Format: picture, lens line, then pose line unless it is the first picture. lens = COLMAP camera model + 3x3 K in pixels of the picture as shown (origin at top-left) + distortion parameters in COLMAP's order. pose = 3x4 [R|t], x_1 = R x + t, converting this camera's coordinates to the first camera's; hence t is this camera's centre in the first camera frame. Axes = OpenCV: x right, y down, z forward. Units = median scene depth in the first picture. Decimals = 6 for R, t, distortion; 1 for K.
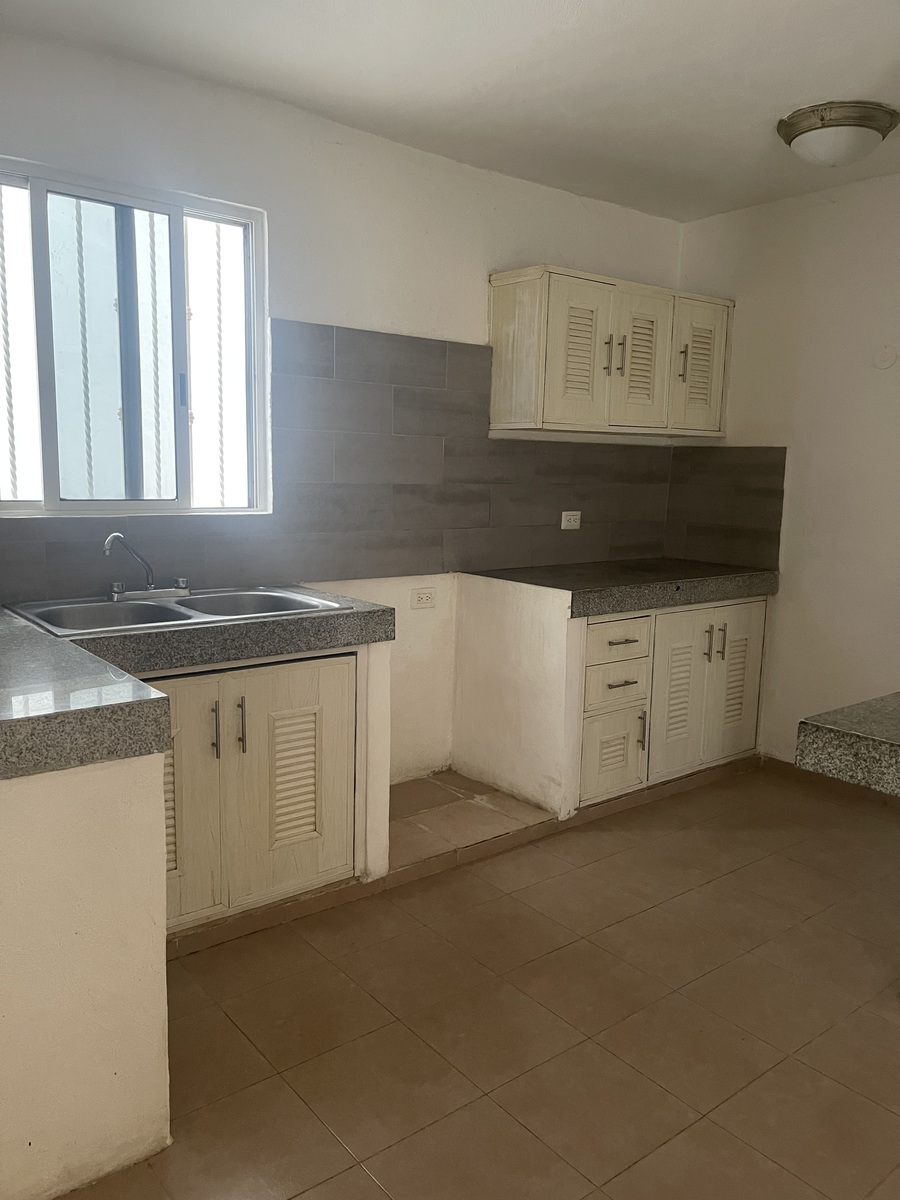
lens RADIAL K [[916.9, 0, 454.1], [0, 916.9, 604.1], [0, 0, 1]] dist [0.050326, -0.056924]
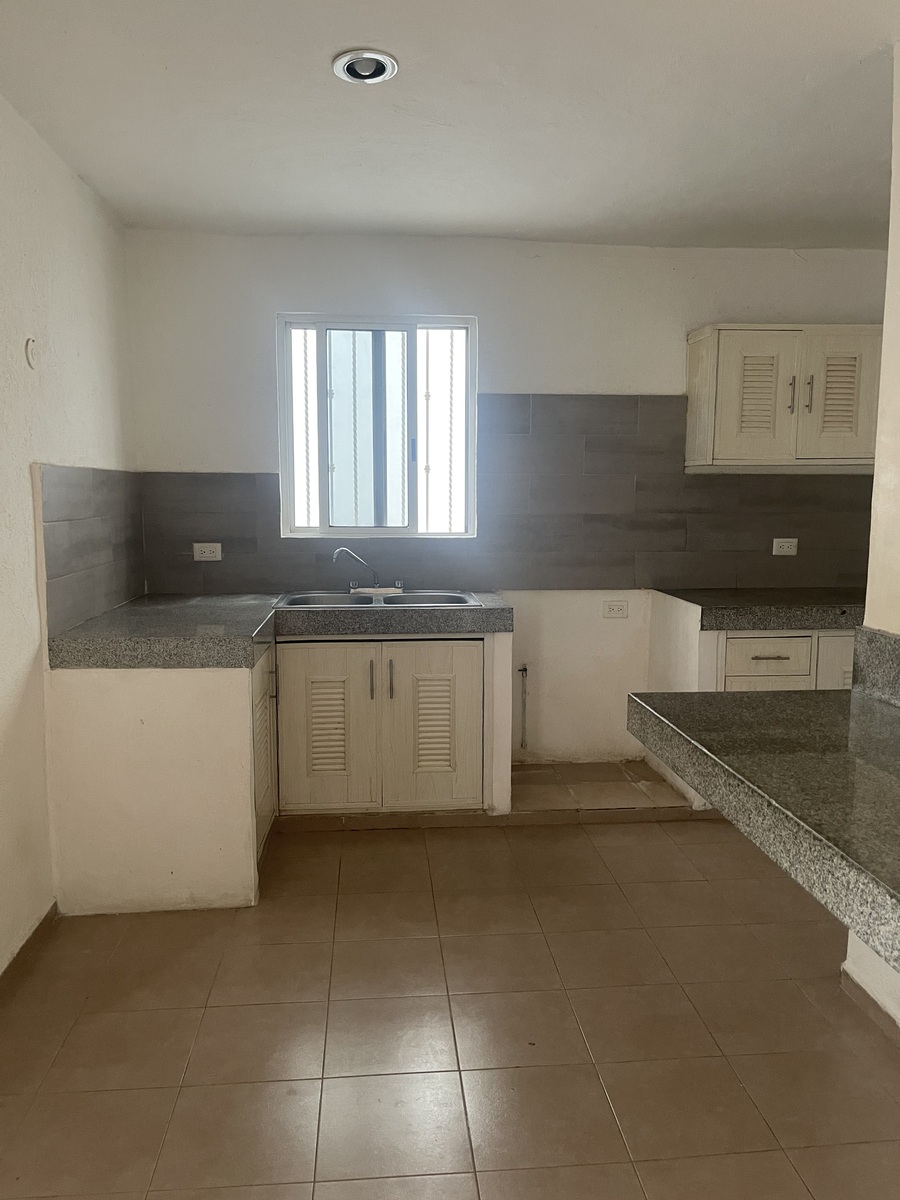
lens RADIAL K [[916.9, 0, 451.2], [0, 916.9, 598.2], [0, 0, 1]] dist [0.050326, -0.056924]
pose [[0.831311, 0.044323, -0.554037, 0.507764], [-0.067445, 0.997494, -0.021399, 0.021475], [0.551700, 0.055156, 0.832217, -0.127805]]
